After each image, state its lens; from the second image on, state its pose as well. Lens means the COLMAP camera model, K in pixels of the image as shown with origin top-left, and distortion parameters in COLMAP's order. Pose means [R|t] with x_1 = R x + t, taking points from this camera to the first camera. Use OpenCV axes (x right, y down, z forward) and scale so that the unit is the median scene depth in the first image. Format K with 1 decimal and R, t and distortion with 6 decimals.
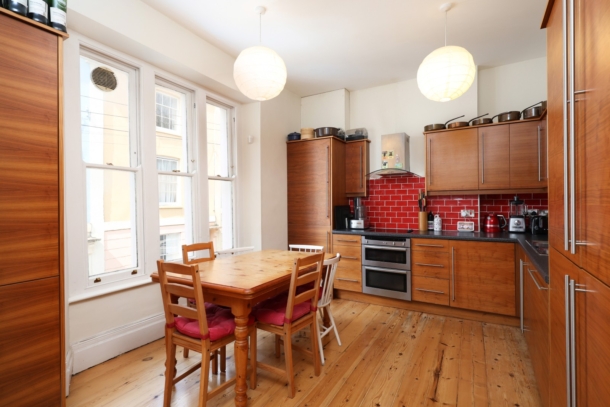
lens RADIAL K [[298.6, 0, 305.0], [0, 298.6, 203.5], [0, 0, 1]] dist [-0.002761, -0.000903]
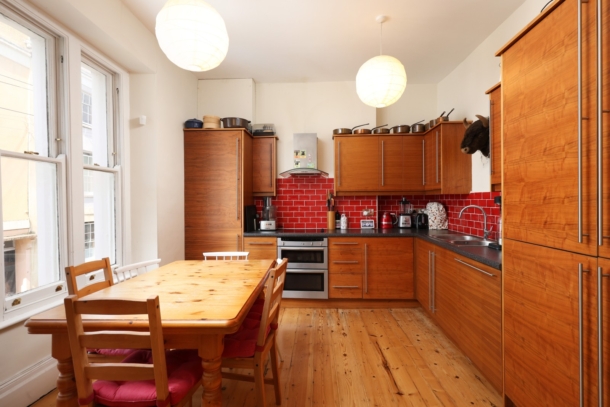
lens RADIAL K [[298.6, 0, 305.0], [0, 298.6, 203.5], [0, 0, 1]] dist [-0.002761, -0.000903]
pose [[0.882751, 0.000685, 0.469840, -0.185772], [-0.001004, 0.999999, 0.000428, -0.000115], [-0.469840, -0.000849, 0.882751, 0.130401]]
